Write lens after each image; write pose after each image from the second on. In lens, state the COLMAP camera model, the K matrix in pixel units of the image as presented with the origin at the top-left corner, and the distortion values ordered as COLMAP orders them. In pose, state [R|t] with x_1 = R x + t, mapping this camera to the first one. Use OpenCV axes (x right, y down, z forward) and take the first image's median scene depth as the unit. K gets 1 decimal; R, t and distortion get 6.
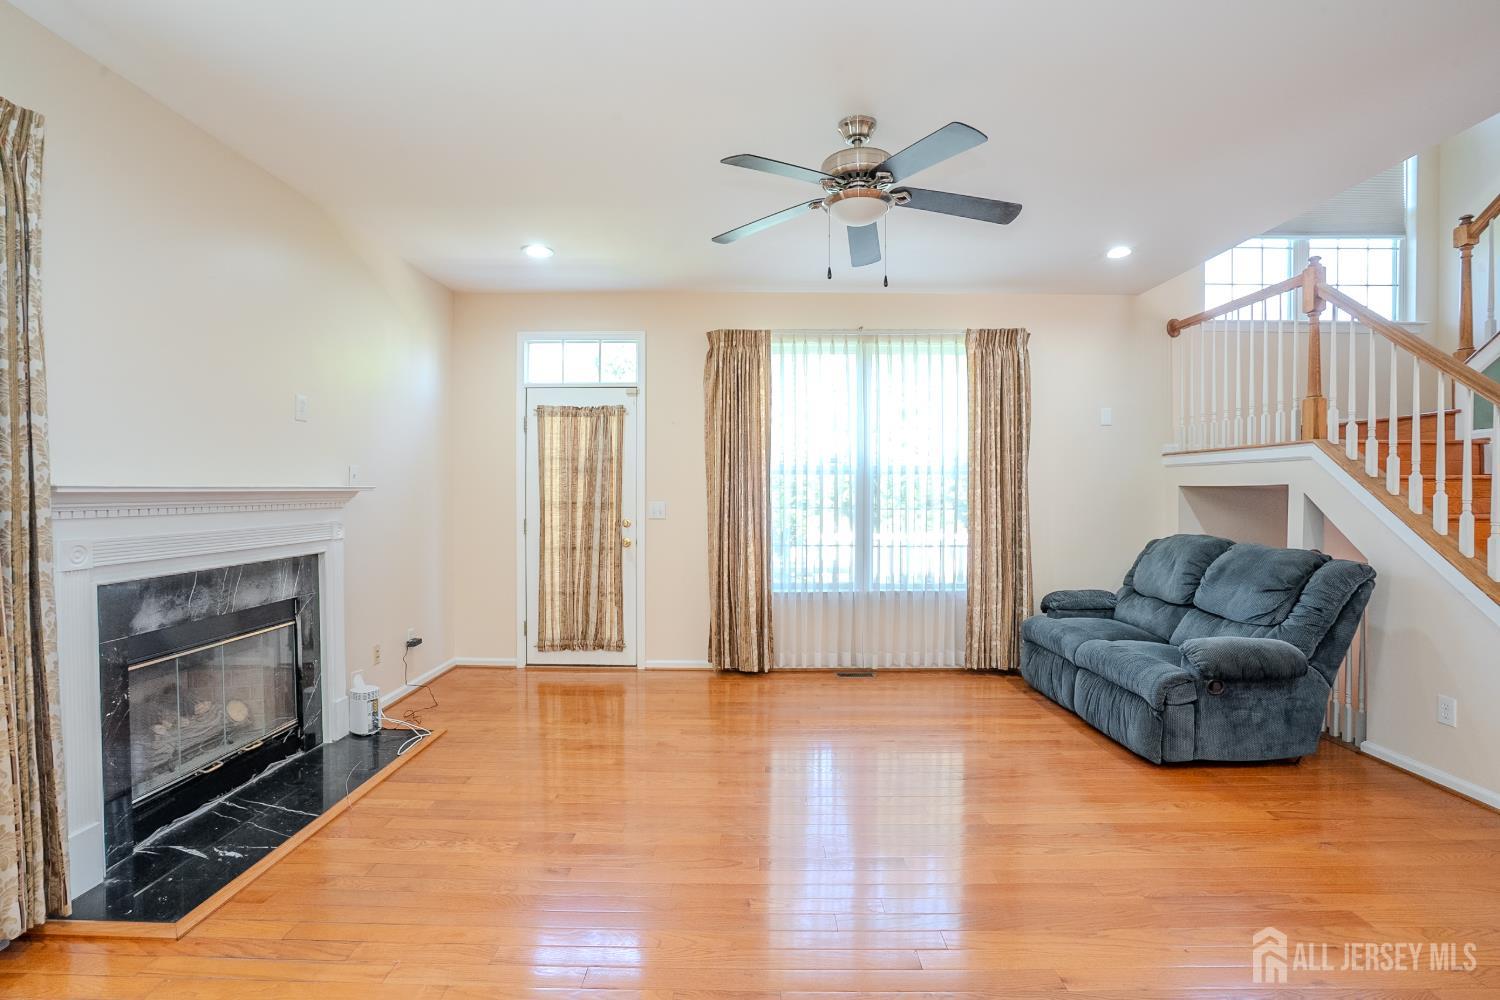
lens RADIAL K [[687.5, 0, 747.0], [0, 687.5, 501.1], [0, 0, 1]] dist [-0.062327, 0.022808]
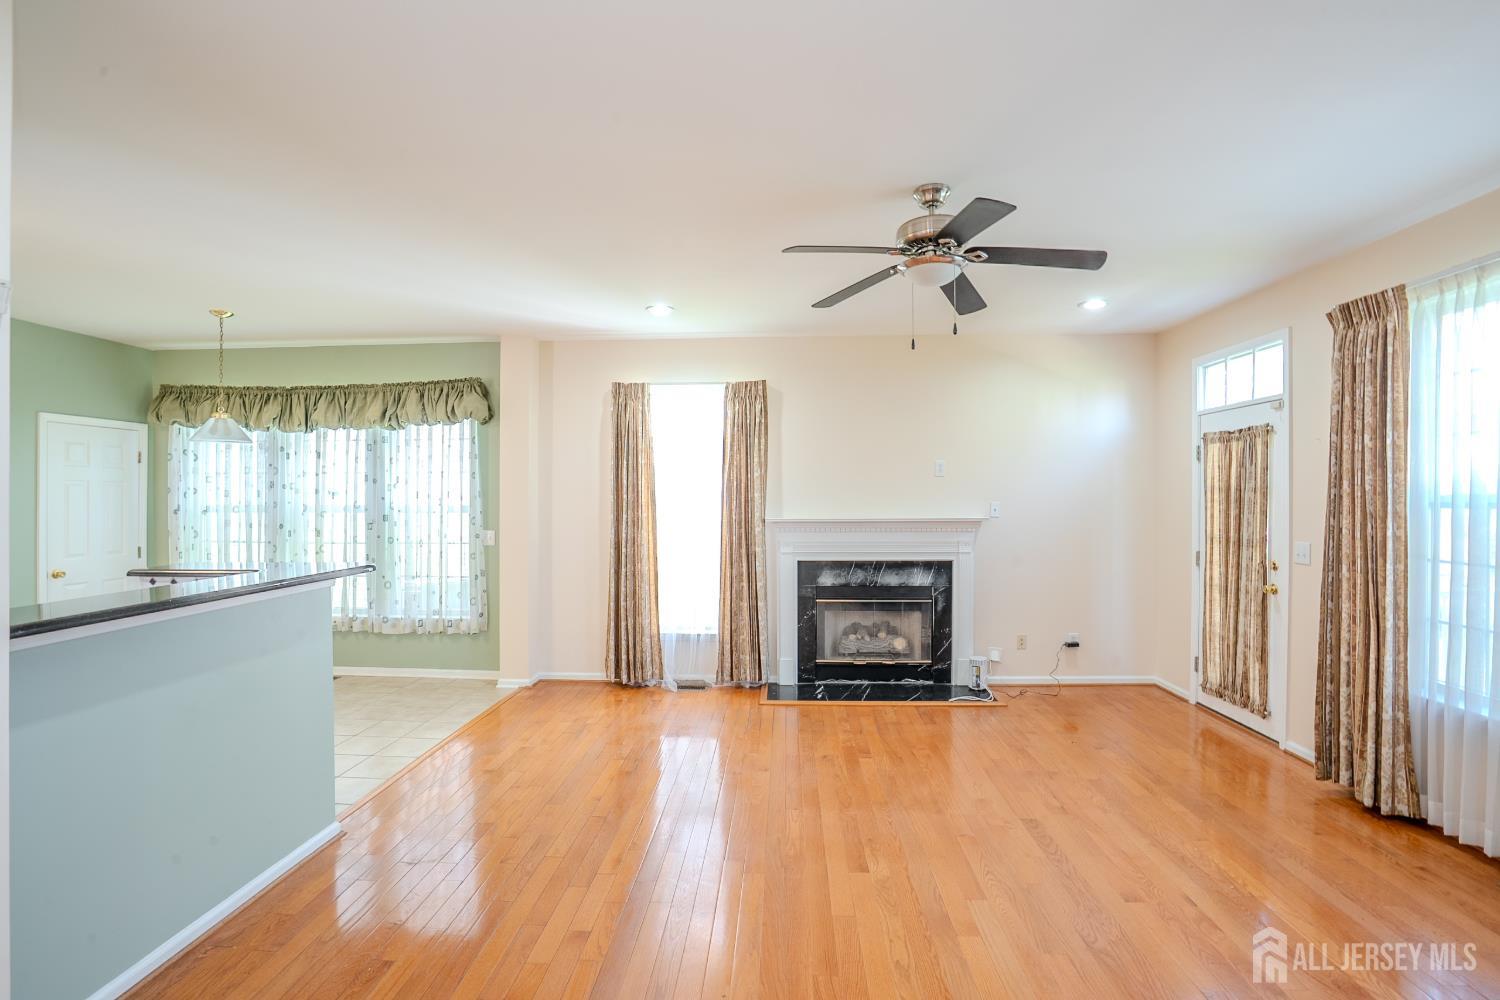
lens RADIAL K [[687.5, 0, 747.0], [0, 687.5, 501.1], [0, 0, 1]] dist [-0.062327, 0.022808]
pose [[-0.041364, 0.004830, -0.999132, 0.654312], [-0.011259, 0.999923, 0.005300, -0.042766], [0.999081, 0.011469, -0.041306, 0.405088]]
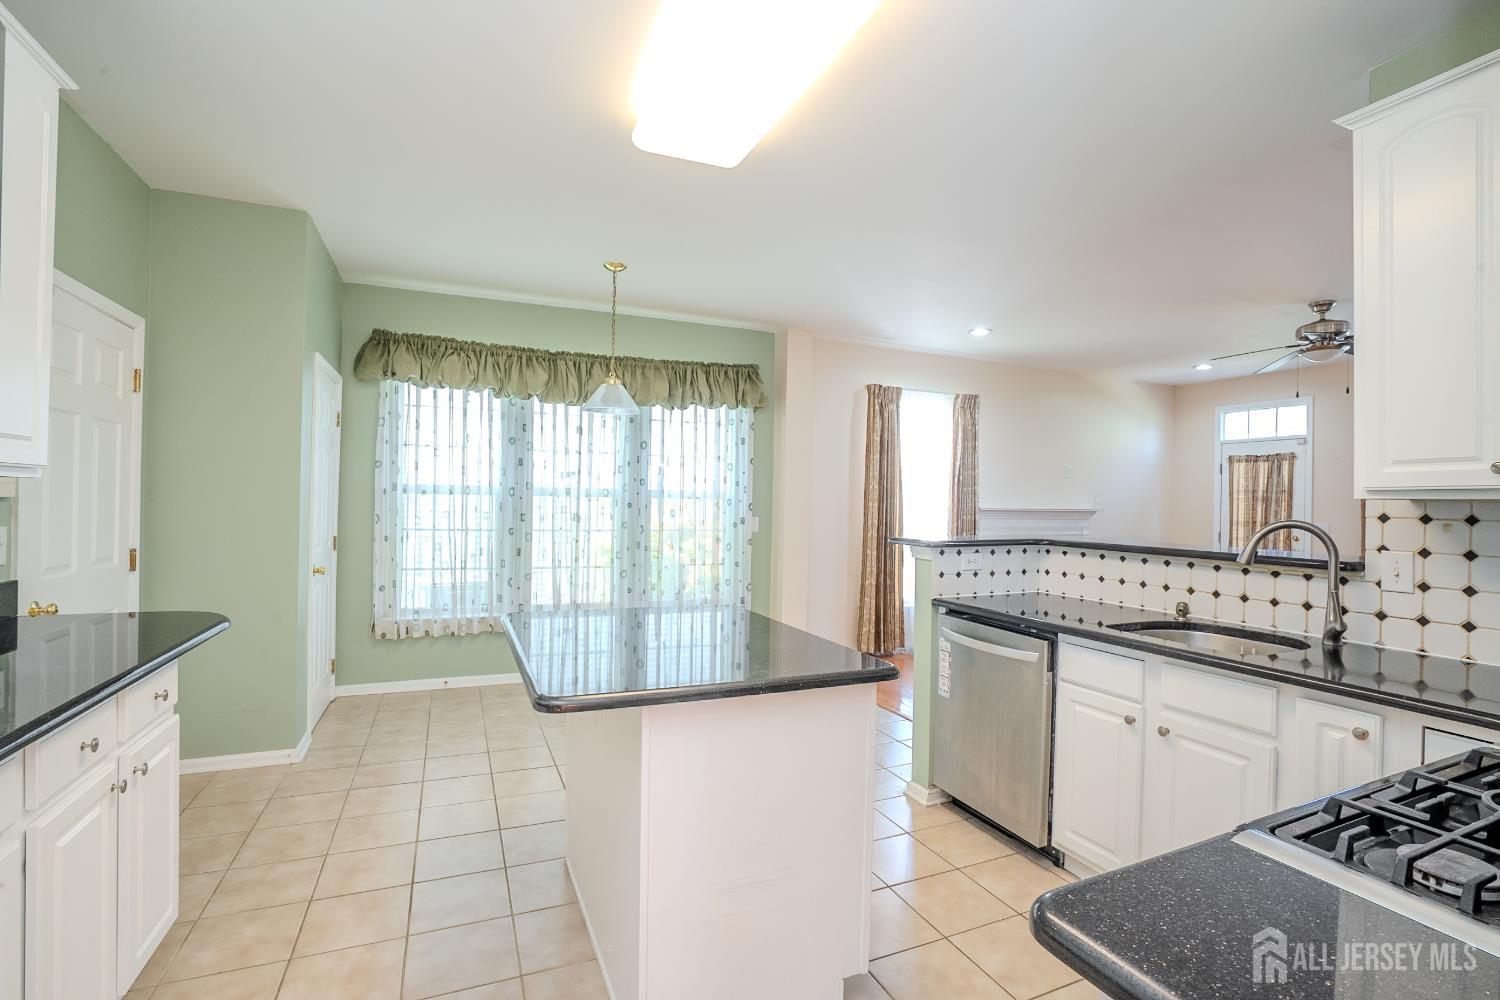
lens RADIAL K [[687.5, 0, 747.0], [0, 687.5, 501.1], [0, 0, 1]] dist [-0.062327, 0.022808]
pose [[0.410082, 0.007455, -0.912018, 0.586817], [-0.028337, 0.999588, -0.004571, -0.005107], [0.911608, 0.027718, 0.410125, -0.540657]]
